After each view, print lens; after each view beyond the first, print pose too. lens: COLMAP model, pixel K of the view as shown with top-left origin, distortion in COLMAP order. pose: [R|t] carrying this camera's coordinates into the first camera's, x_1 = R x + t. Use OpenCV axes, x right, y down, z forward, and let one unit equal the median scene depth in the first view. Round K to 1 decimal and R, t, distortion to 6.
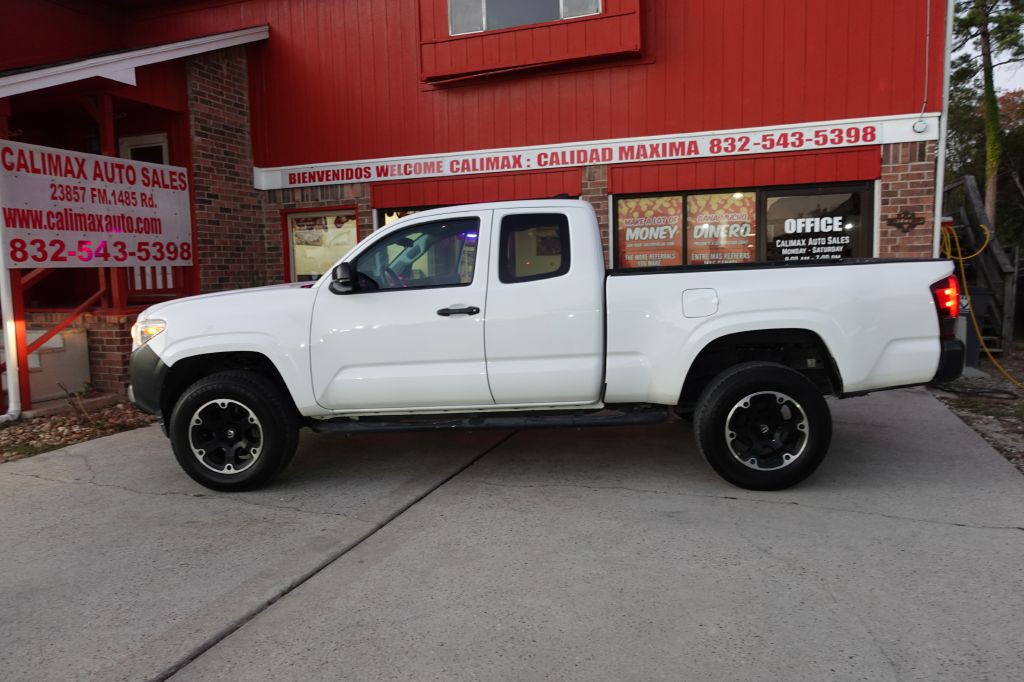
lens RADIAL K [[709.9, 0, 512.4], [0, 709.9, 340.5], [0, 0, 1]] dist [0.004527, -0.003101]
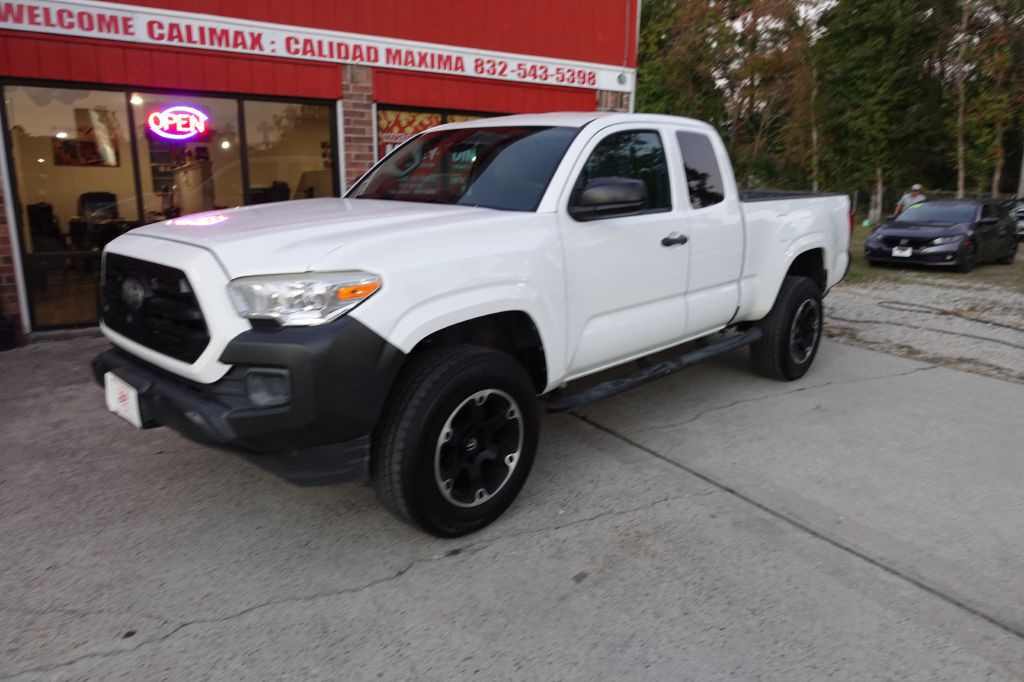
lens RADIAL K [[709.9, 0, 513.0], [0, 709.9, 342.0], [0, 0, 1]] dist [0.004527, -0.003101]
pose [[0.625415, -0.135376, 0.768459, -0.494534], [0.052523, 0.989905, 0.131641, -0.023556], [-0.778523, -0.041969, 0.626212, 0.335730]]
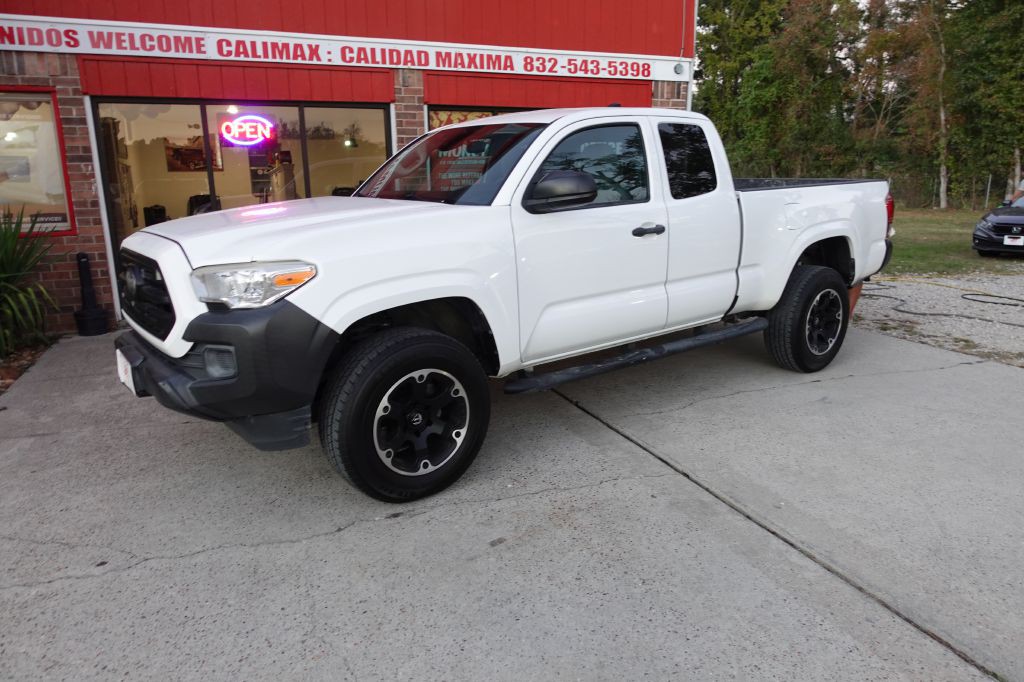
lens RADIAL K [[709.9, 0, 511.9], [0, 709.9, 342.6], [0, 0, 1]] dist [0.004527, -0.003101]
pose [[0.741446, -0.134281, 0.657439, -0.451470], [0.063239, 0.989395, 0.130763, -0.015841], [-0.668026, -0.055378, 0.742075, 0.247417]]
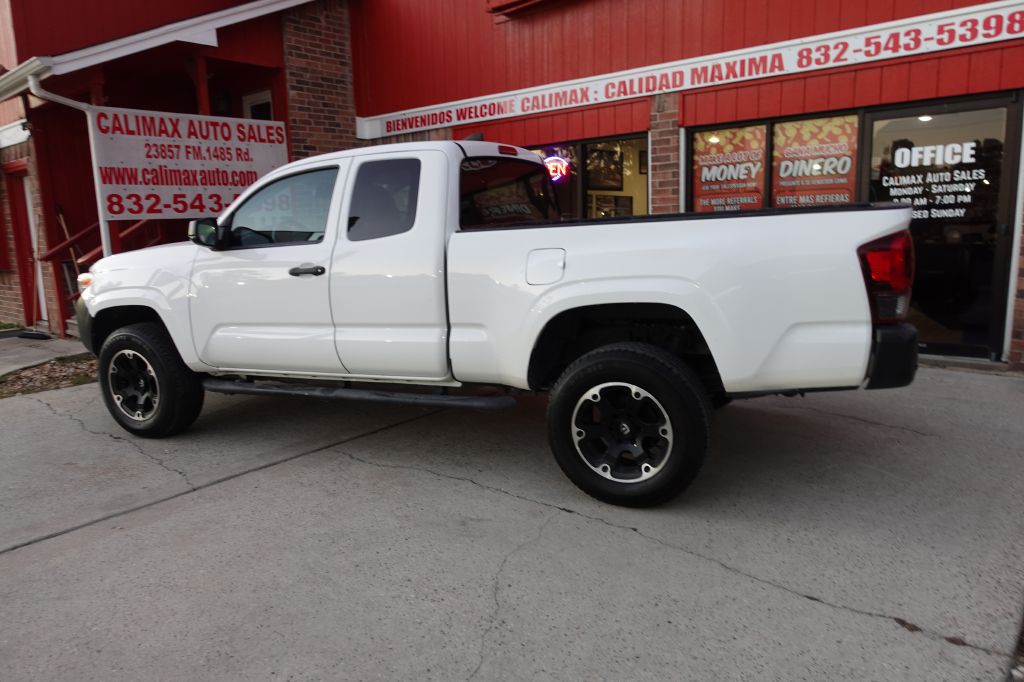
lens RADIAL K [[709.9, 0, 512.4], [0, 709.9, 340.1], [0, 0, 1]] dist [0.004527, -0.003101]
pose [[0.934796, 0.054109, -0.351041, 0.278911], [-0.026120, 0.996124, 0.083988, -0.019654], [0.354225, -0.069343, 0.932586, 0.128320]]
